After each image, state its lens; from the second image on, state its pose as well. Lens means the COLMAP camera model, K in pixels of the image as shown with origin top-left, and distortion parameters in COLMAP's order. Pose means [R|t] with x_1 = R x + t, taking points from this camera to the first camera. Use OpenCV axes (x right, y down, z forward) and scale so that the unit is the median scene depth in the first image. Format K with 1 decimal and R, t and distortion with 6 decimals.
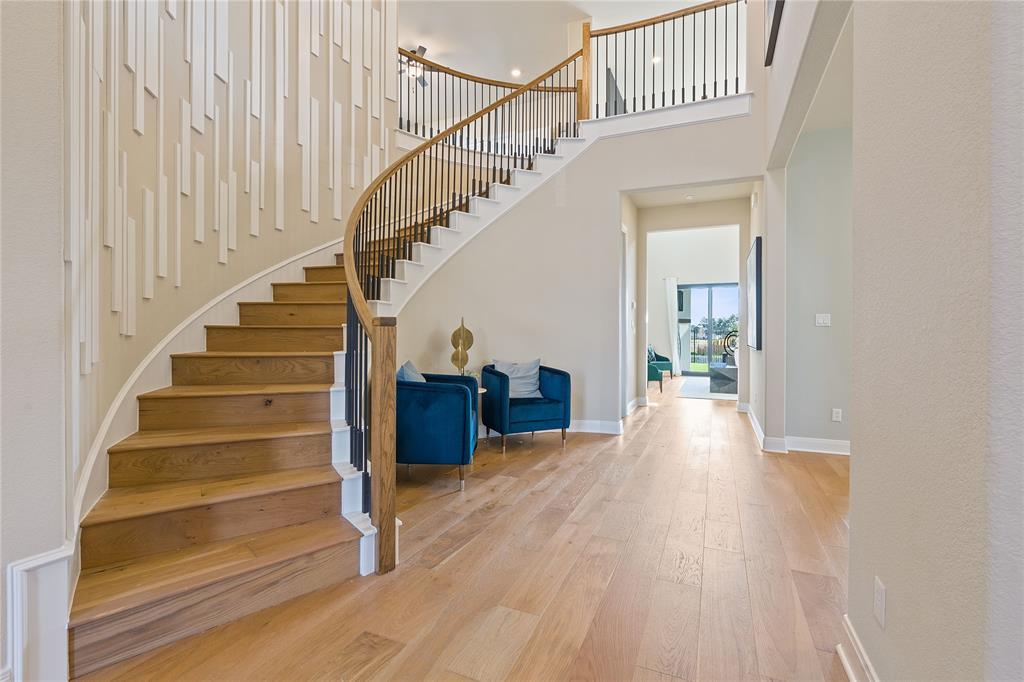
lens RADIAL K [[463.9, 0, 513.2], [0, 463.9, 341.0], [0, 0, 1]] dist [-0.009116, 0.000315]
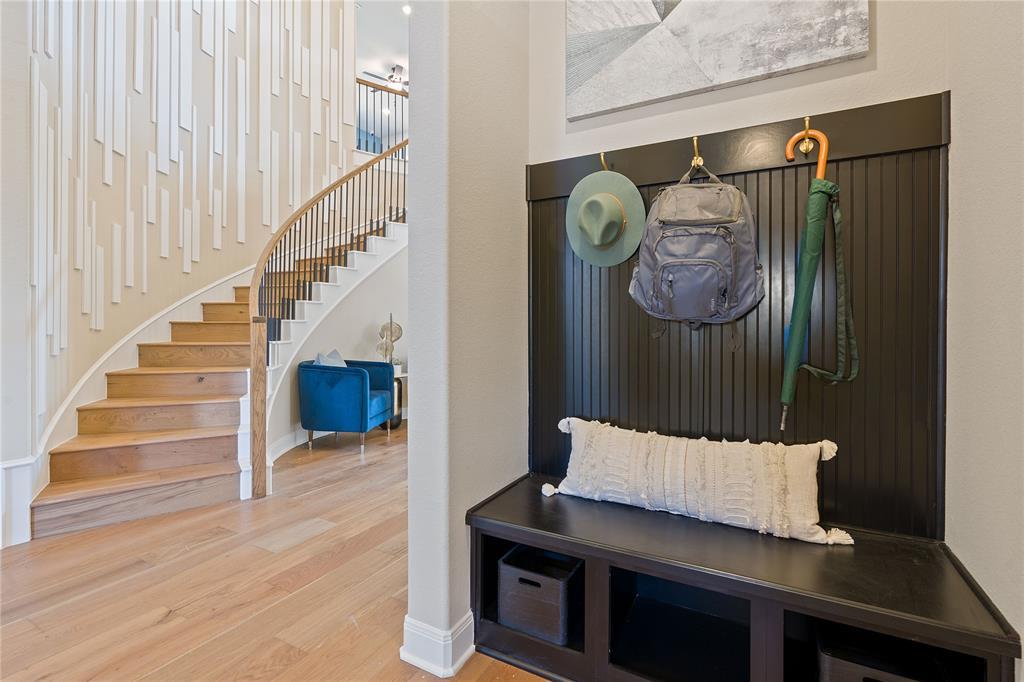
lens RADIAL K [[463.9, 0, 490.8], [0, 463.9, 329.5], [0, 0, 1]] dist [-0.009116, 0.000315]
pose [[0.996017, -0.002059, -0.089144, 0.418875], [0.001397, 0.999971, -0.007493, -0.000490], [0.089157, 0.007339, 0.995991, -0.254860]]
